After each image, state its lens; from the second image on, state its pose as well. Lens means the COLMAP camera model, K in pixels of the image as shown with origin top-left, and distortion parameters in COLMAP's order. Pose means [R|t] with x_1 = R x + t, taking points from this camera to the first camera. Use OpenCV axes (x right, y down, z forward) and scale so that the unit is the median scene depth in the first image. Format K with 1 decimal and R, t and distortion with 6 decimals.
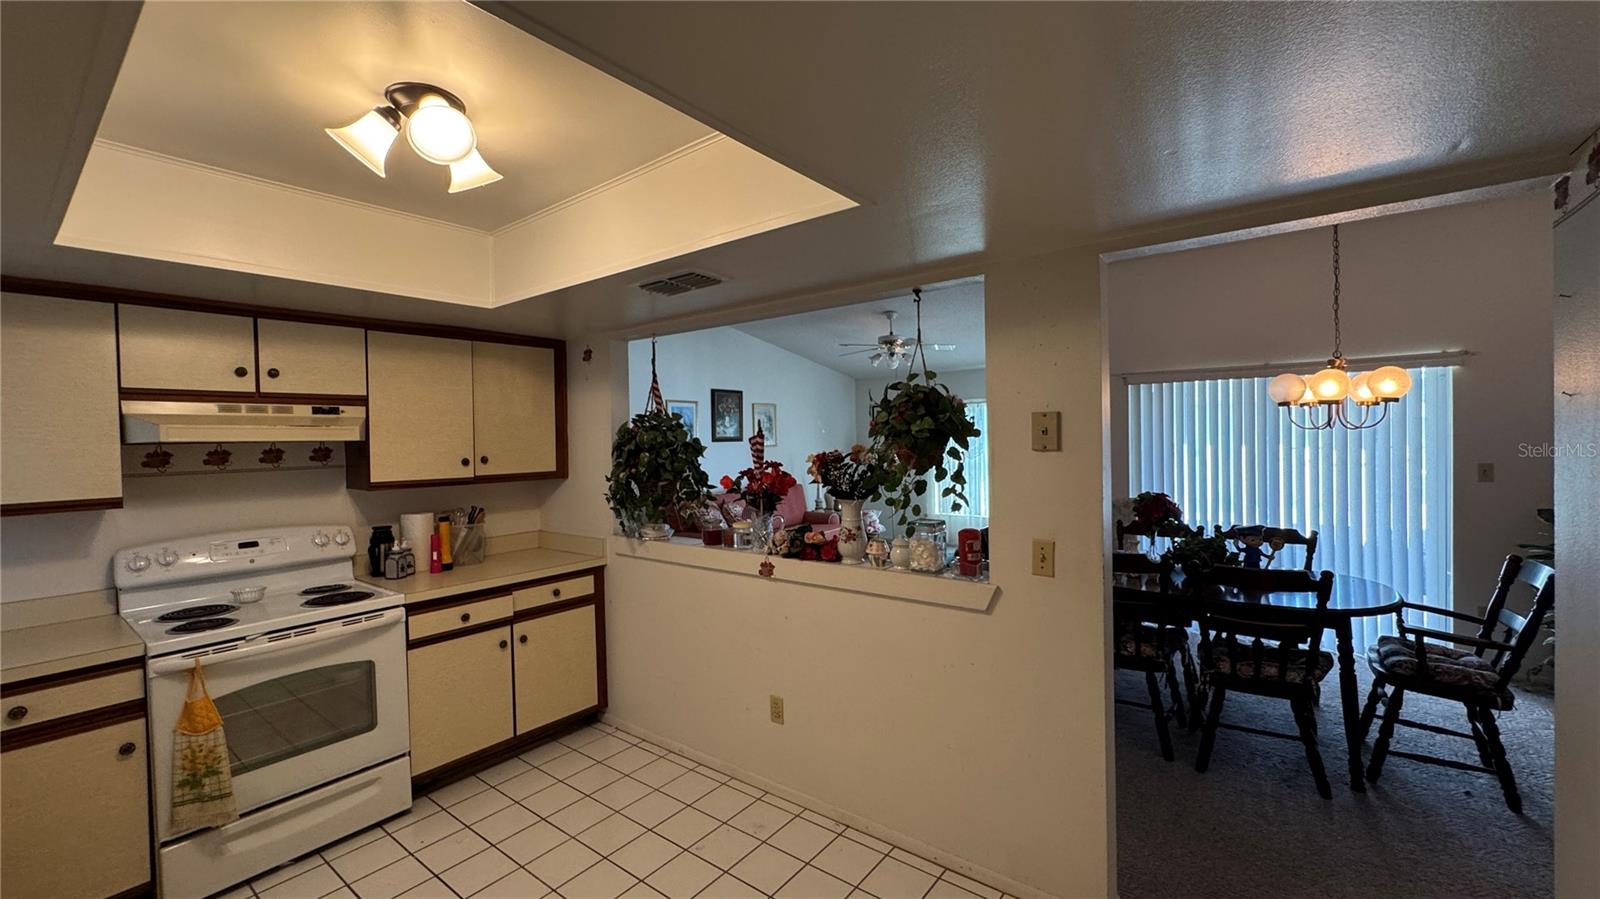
lens RADIAL K [[640.7, 0, 798.1], [0, 640.7, 450.0], [0, 0, 1]] dist [-0.005649, 0.000156]
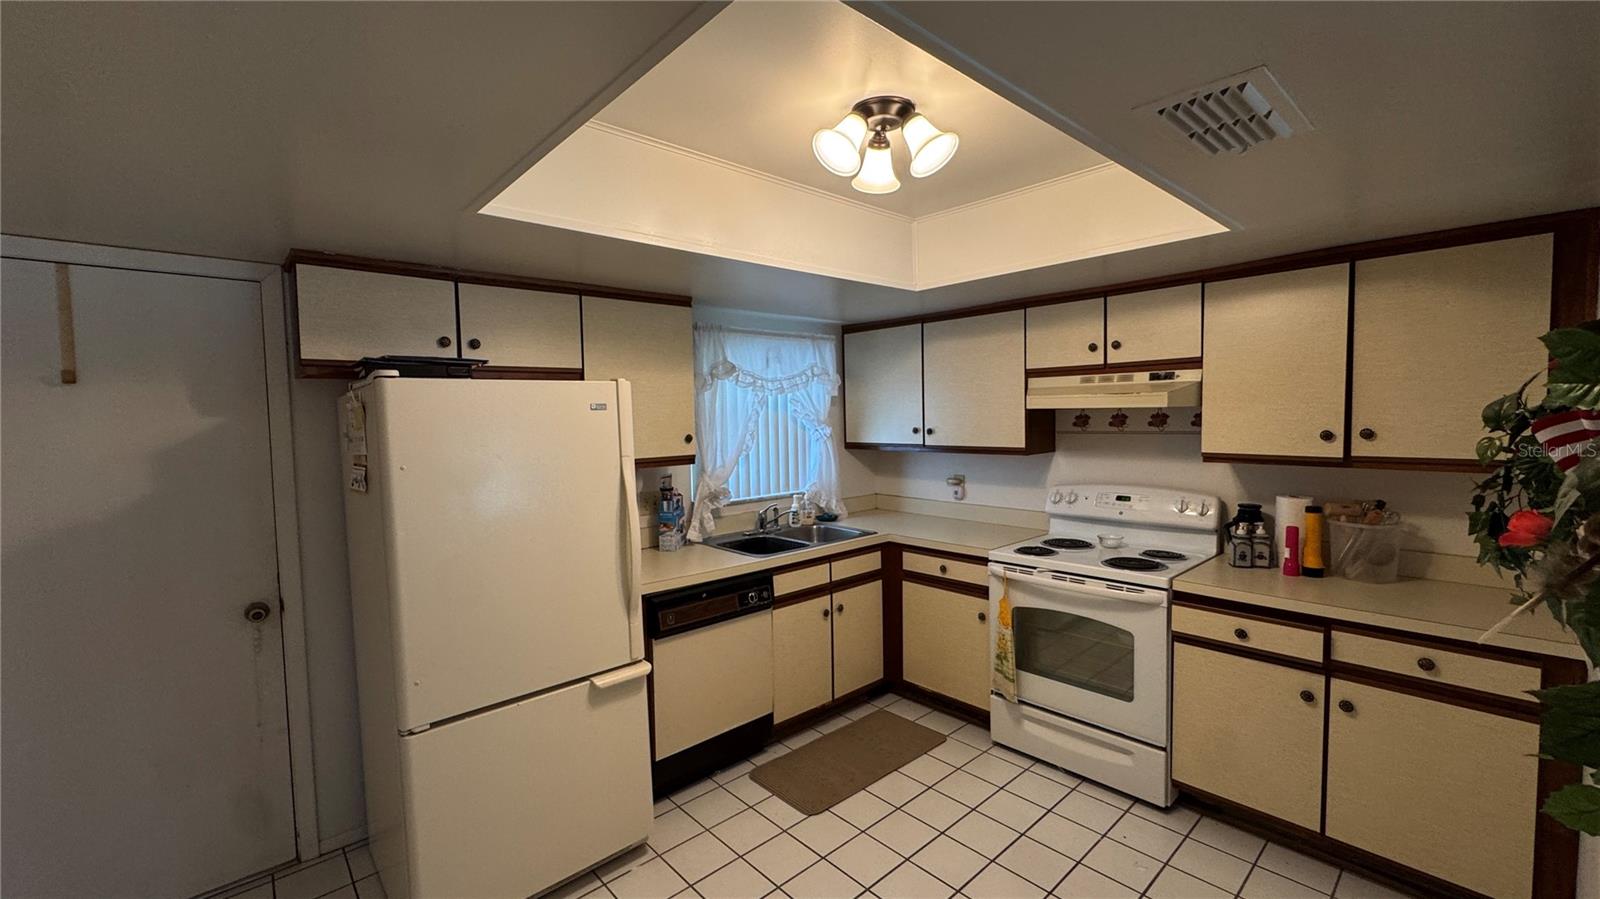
lens RADIAL K [[640.7, 0, 798.1], [0, 640.7, 450.0], [0, 0, 1]] dist [-0.005649, 0.000156]
pose [[-0.176688, 0.078210, -0.981155, 0.338033], [0.002911, 0.996875, 0.078939, -0.027452], [0.984263, 0.011092, -0.176364, 0.617339]]
